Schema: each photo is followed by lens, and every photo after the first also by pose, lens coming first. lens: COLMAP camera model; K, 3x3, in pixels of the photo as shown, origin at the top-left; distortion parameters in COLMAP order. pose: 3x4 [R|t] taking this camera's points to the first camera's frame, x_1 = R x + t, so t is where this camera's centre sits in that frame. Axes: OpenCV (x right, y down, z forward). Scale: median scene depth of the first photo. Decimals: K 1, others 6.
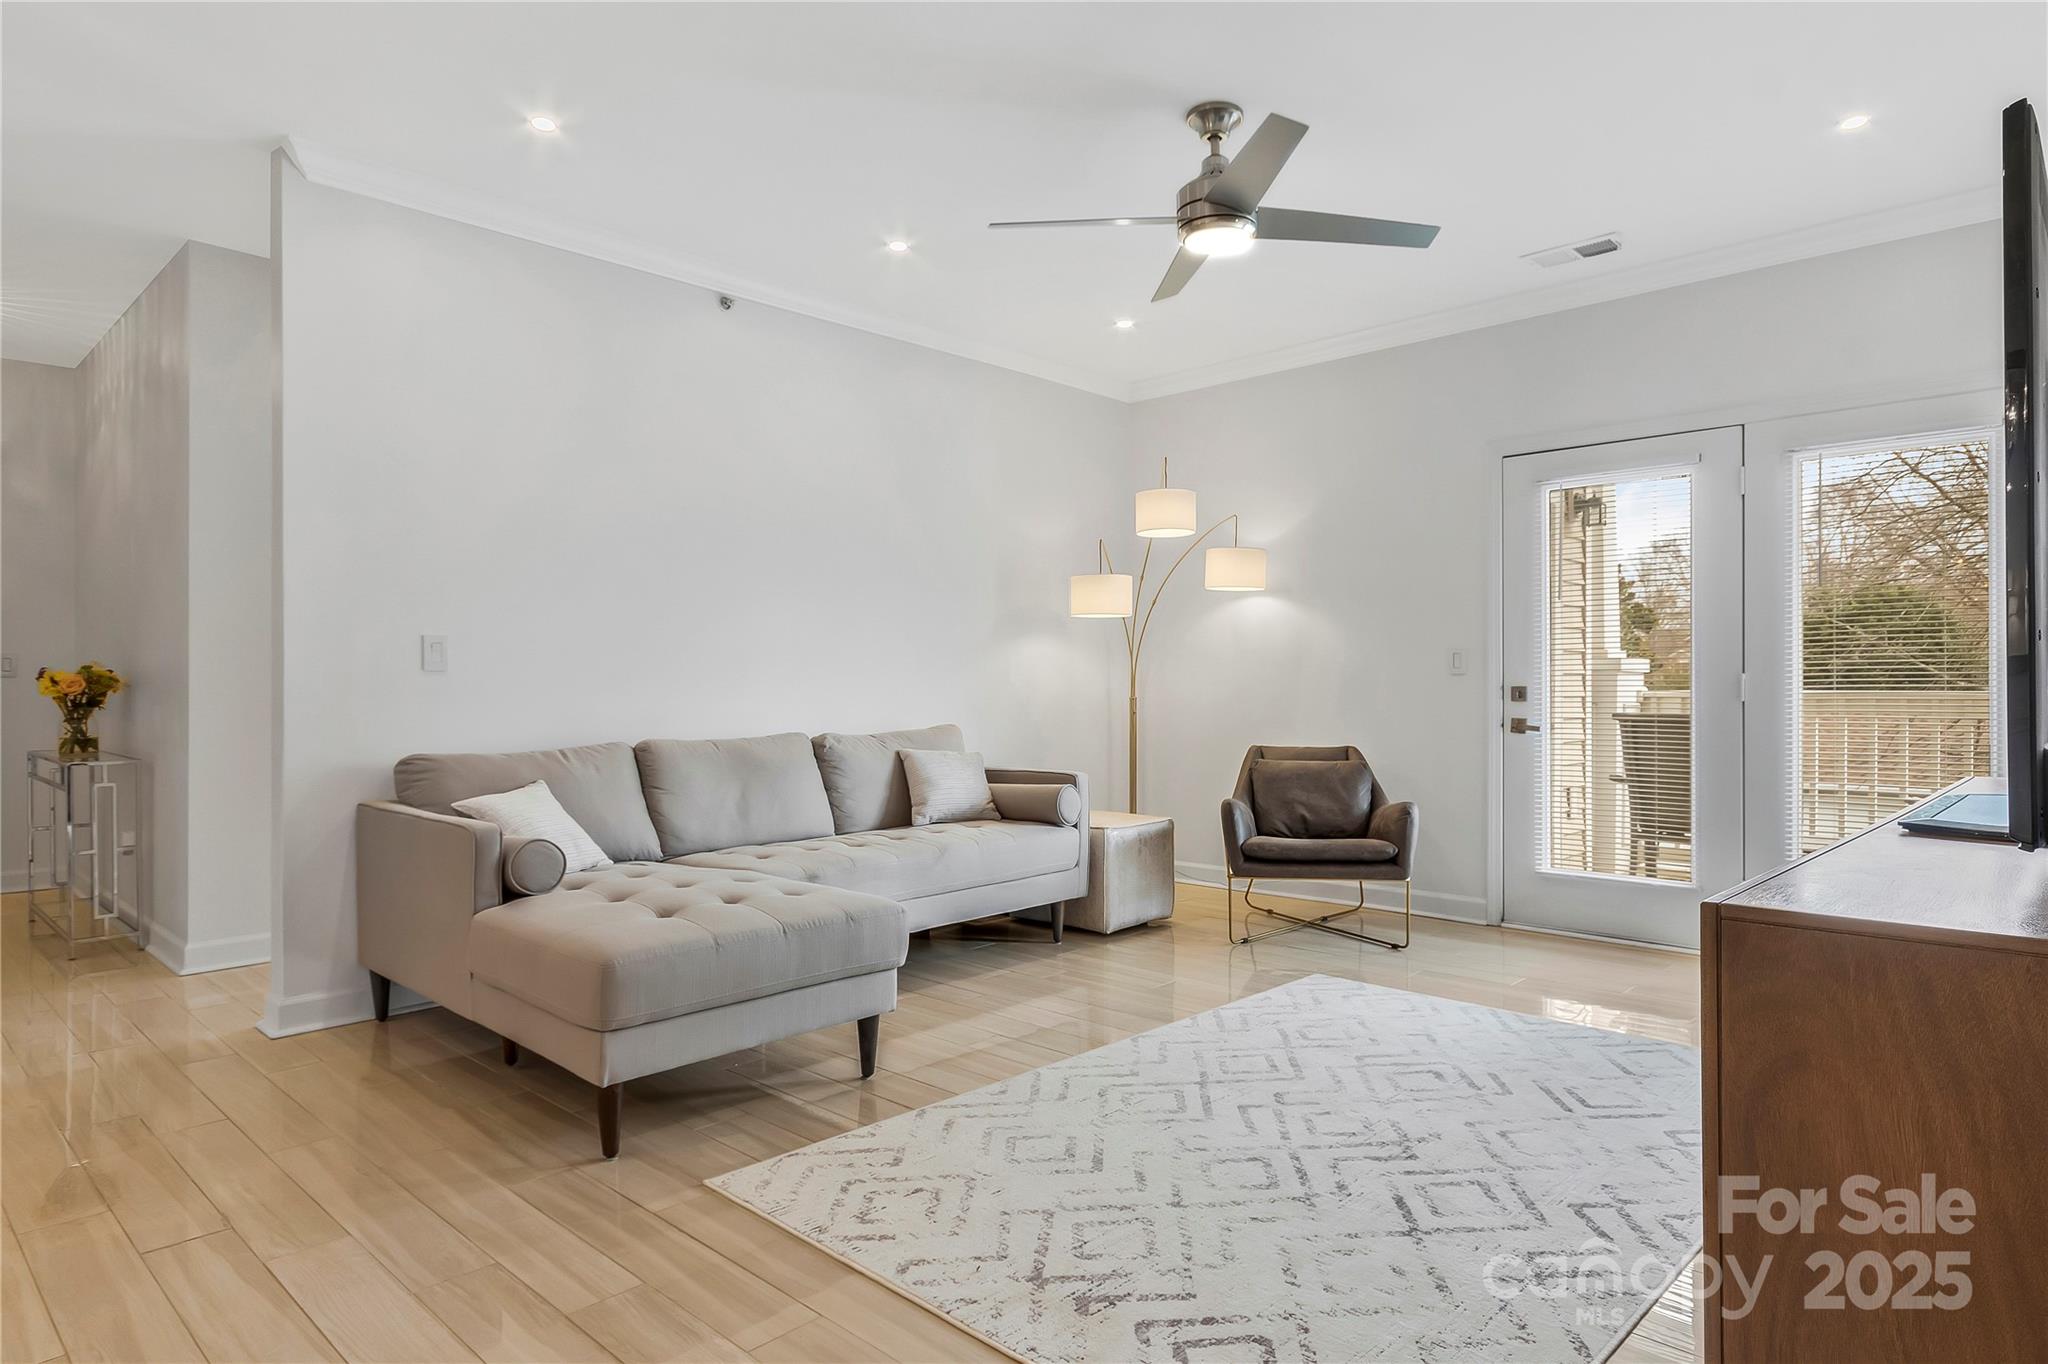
lens RADIAL K [[1147.3, 0, 1056.4], [0, 1147.3, 687.5], [0, 0, 1]] dist [0.003134, 0.001614]
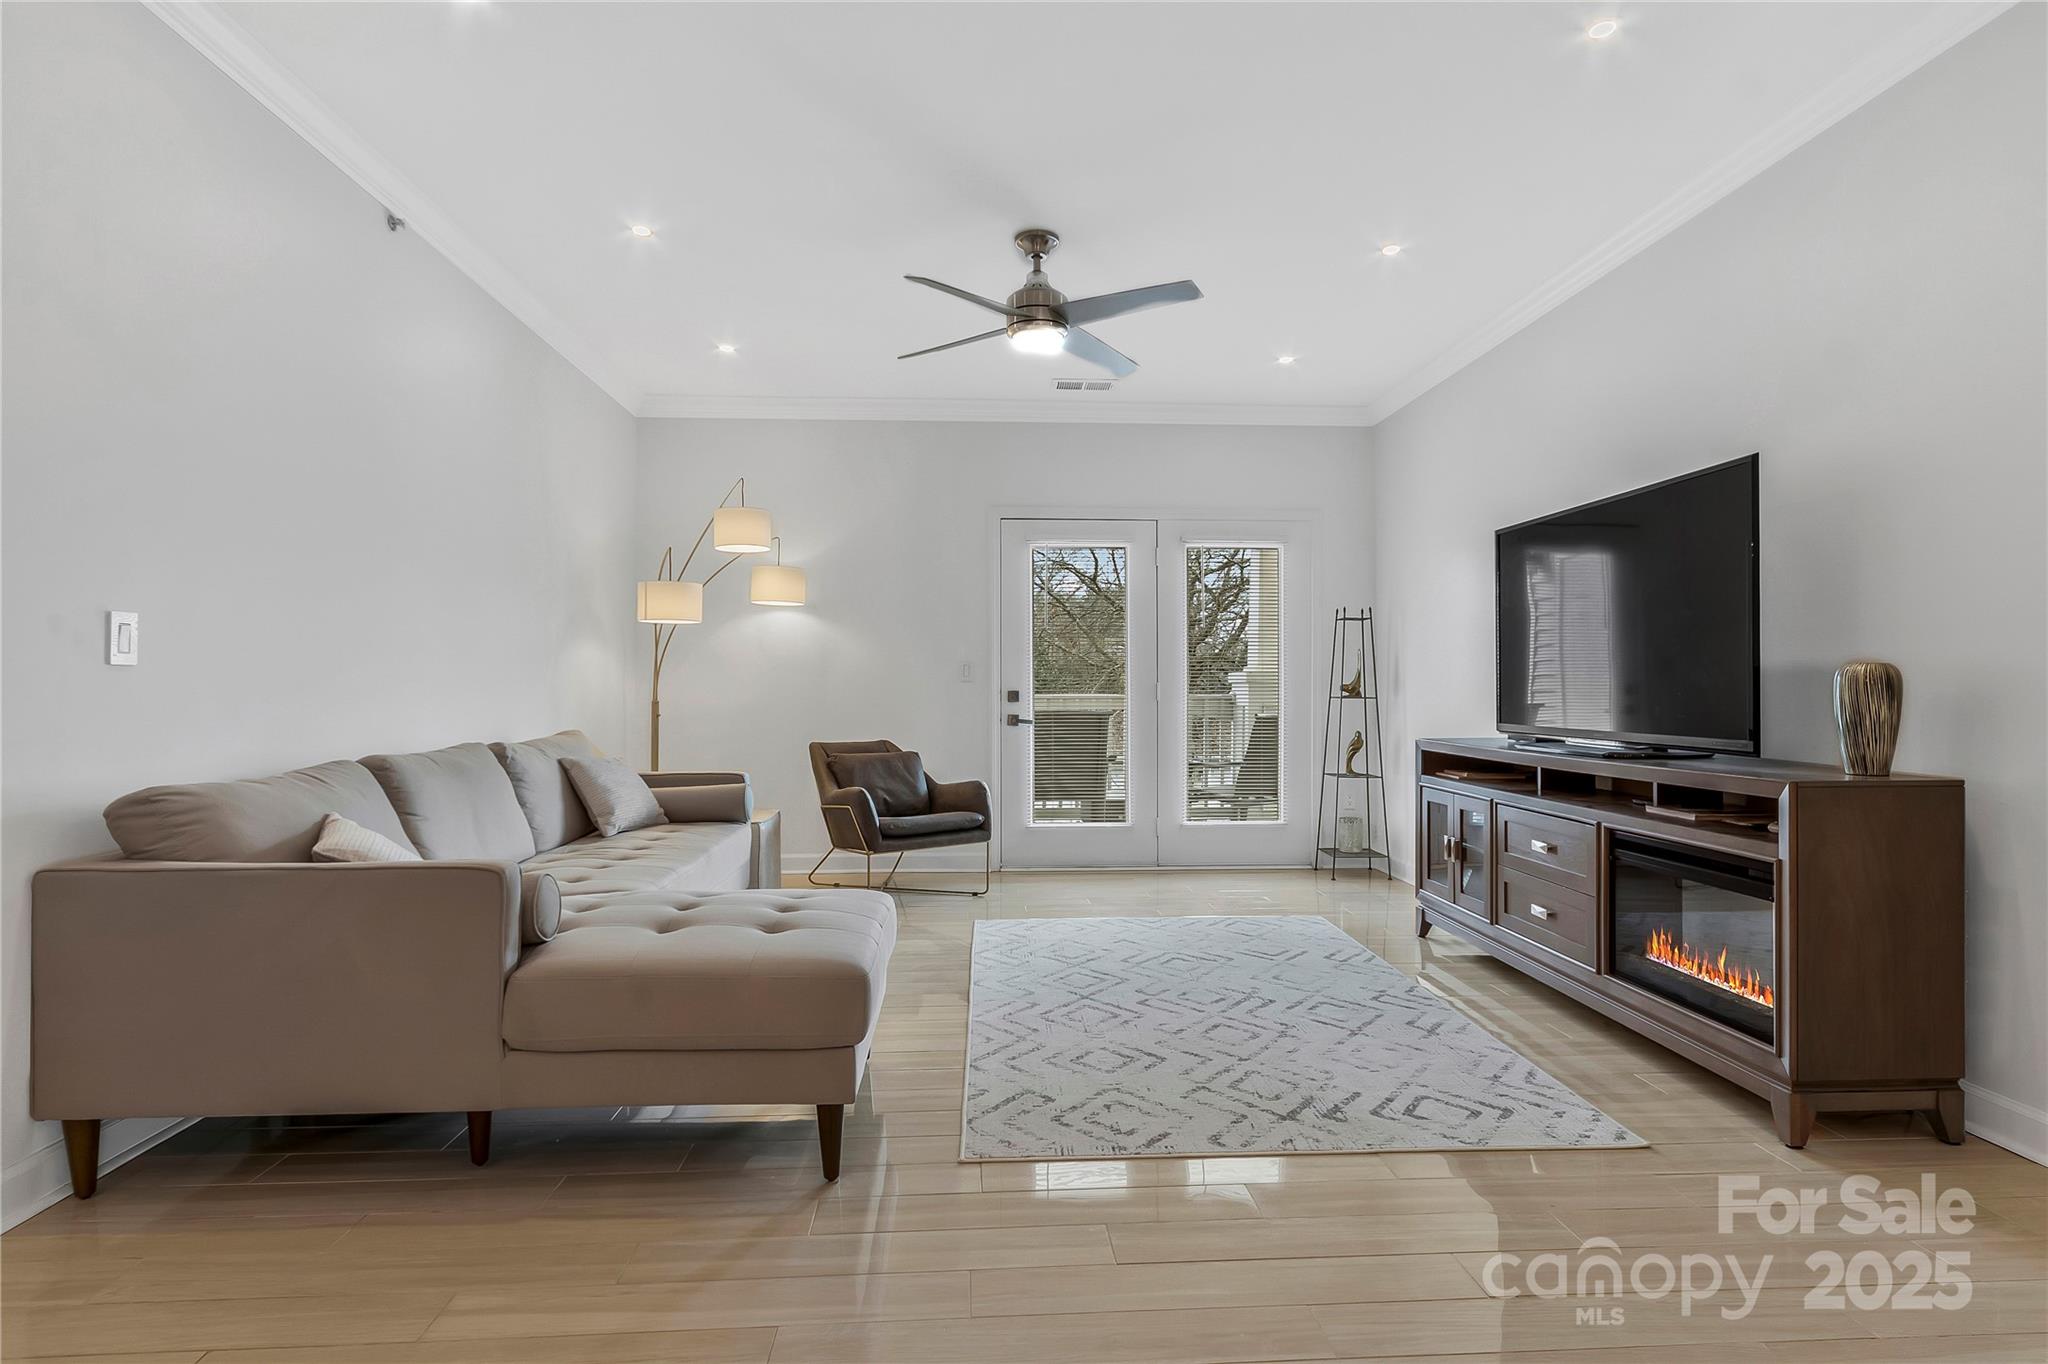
lens RADIAL K [[1035.8, 0, 1024.0], [0, 1035.8, 682.0], [0, 0, 1]] dist [-0.000972, -0.000346]
pose [[0.695780, 0.007891, 0.718211, -0.732225], [-0.000145, 0.999941, -0.010846, 0.002411], [-0.718255, 0.007442, 0.695740, 0.227941]]
